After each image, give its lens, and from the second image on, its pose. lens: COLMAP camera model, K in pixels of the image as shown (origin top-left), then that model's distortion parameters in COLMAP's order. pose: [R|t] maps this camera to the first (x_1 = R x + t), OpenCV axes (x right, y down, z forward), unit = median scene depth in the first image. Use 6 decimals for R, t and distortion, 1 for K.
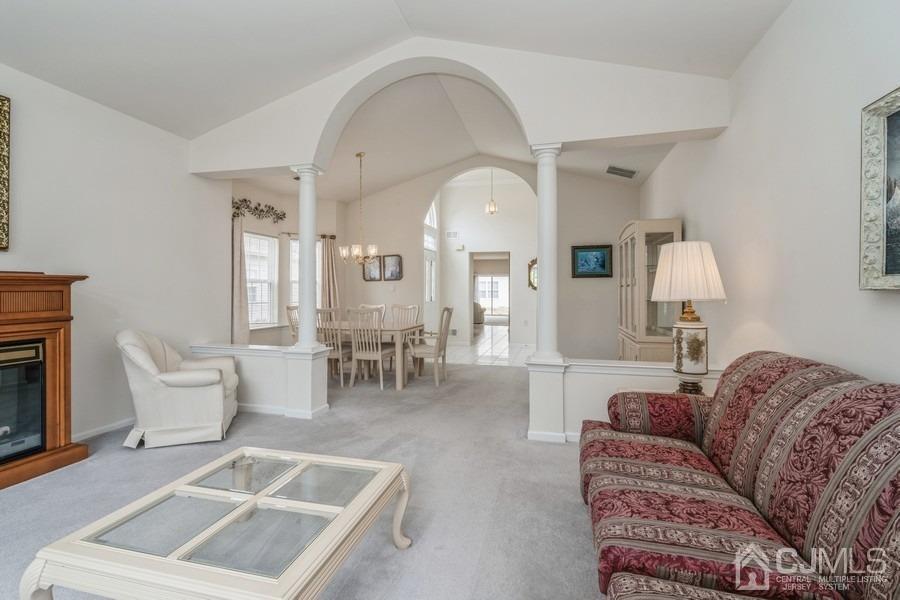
lens RADIAL K [[415.1, 0, 452.1], [0, 415.1, 294.0], [0, 0, 1]] dist [0.012282, 0.000368]
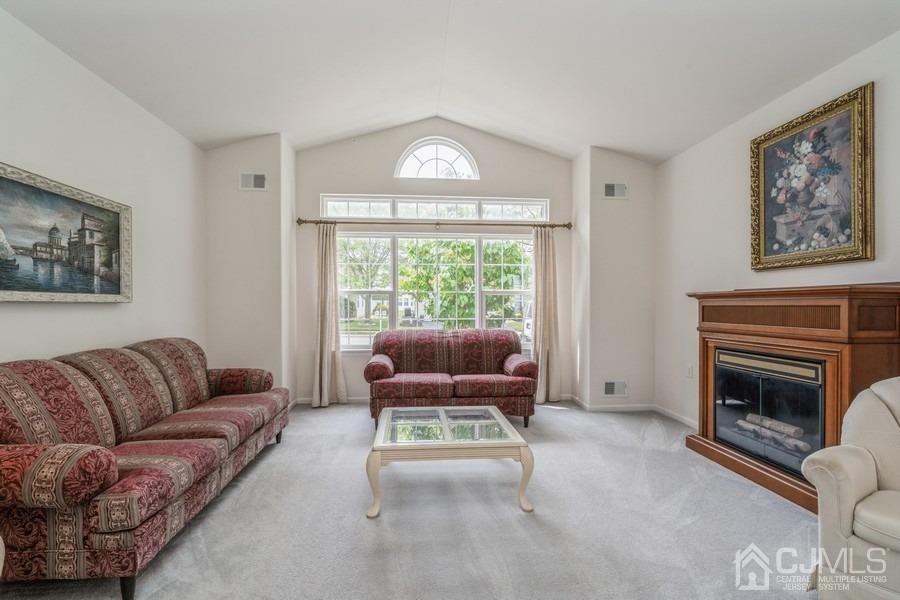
lens RADIAL K [[415.1, 0, 450.0], [0, 415.1, 295.3], [0, 0, 1]] dist [0.012282, 0.000368]
pose [[-0.939711, -0.000188, -0.341969, 0.054447], [-0.006235, 0.999843, 0.016584, -0.039370], [0.341912, 0.017717, -0.939565, 1.570053]]
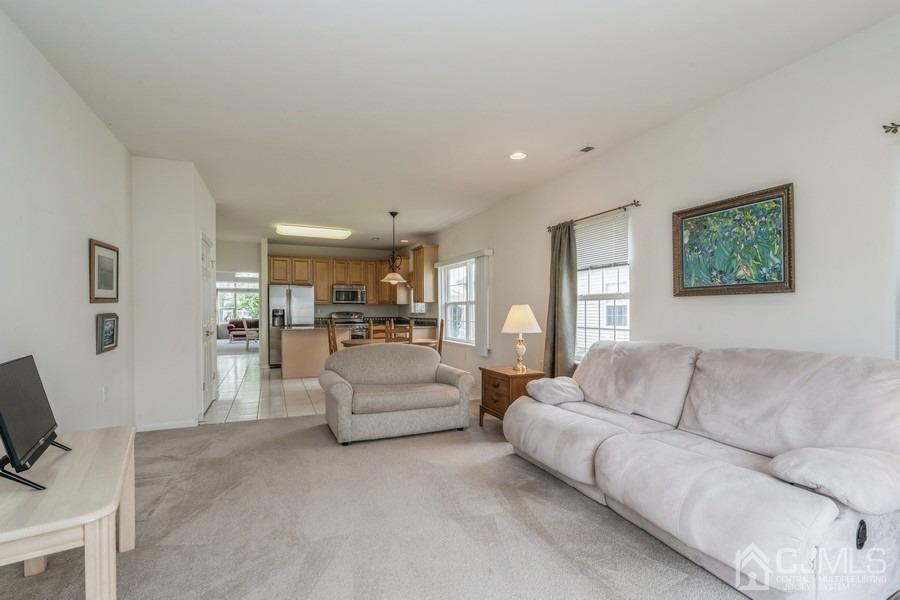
lens RADIAL K [[415.1, 0, 446.9], [0, 415.1, 307.8], [0, 0, 1]] dist [0.012282, 0.000368]
pose [[-0.788880, -0.003434, -0.614537, 0.692345], [-0.003748, 0.999993, -0.000776, -0.040175], [0.614536, 0.001691, -0.788887, 4.996610]]
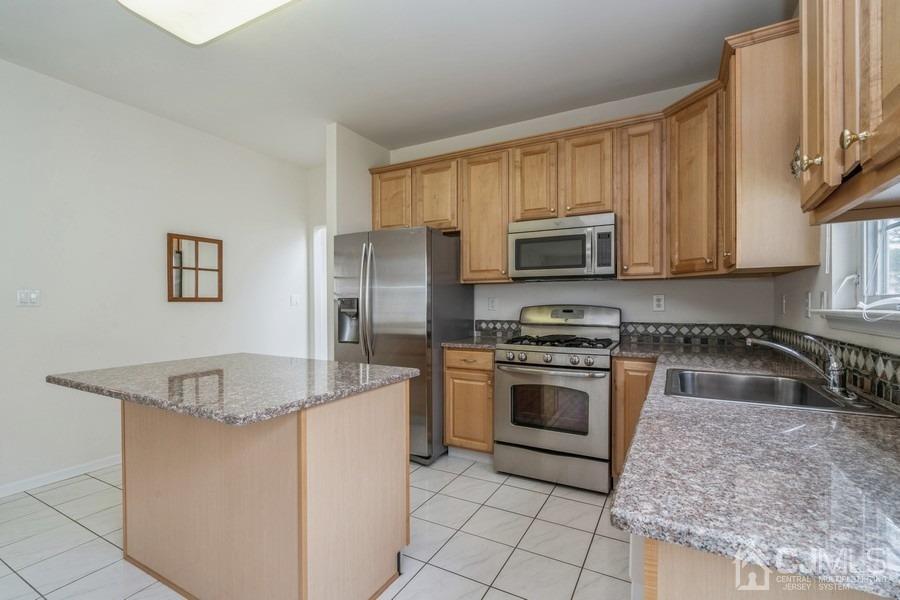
lens RADIAL K [[415.1, 0, 453.9], [0, 415.1, 298.7], [0, 0, 1]] dist [0.012282, 0.000368]
pose [[-0.973501, 0.004677, 0.228634, -0.248961], [0.005097, 0.999986, 0.001246, -0.030259], [-0.228625, 0.002378, -0.973512, 3.621712]]
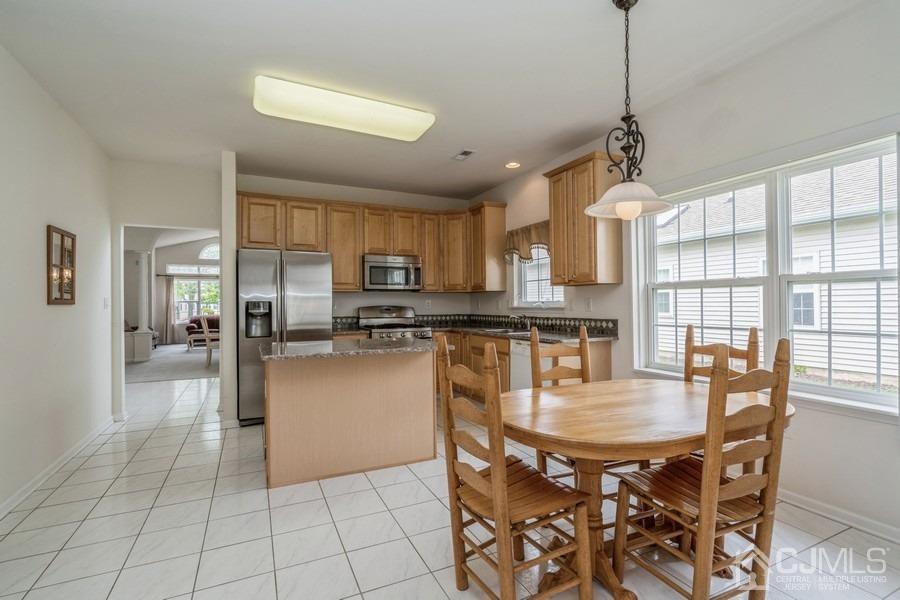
lens RADIAL K [[415.1, 0, 450.9], [0, 415.1, 299.5], [0, 0, 1]] dist [0.012282, 0.000368]
pose [[-0.759453, -0.002228, -0.650559, 0.388813], [0.000188, 0.999993, -0.003644, -0.032221], [0.650563, -0.002890, -0.759447, 3.931612]]
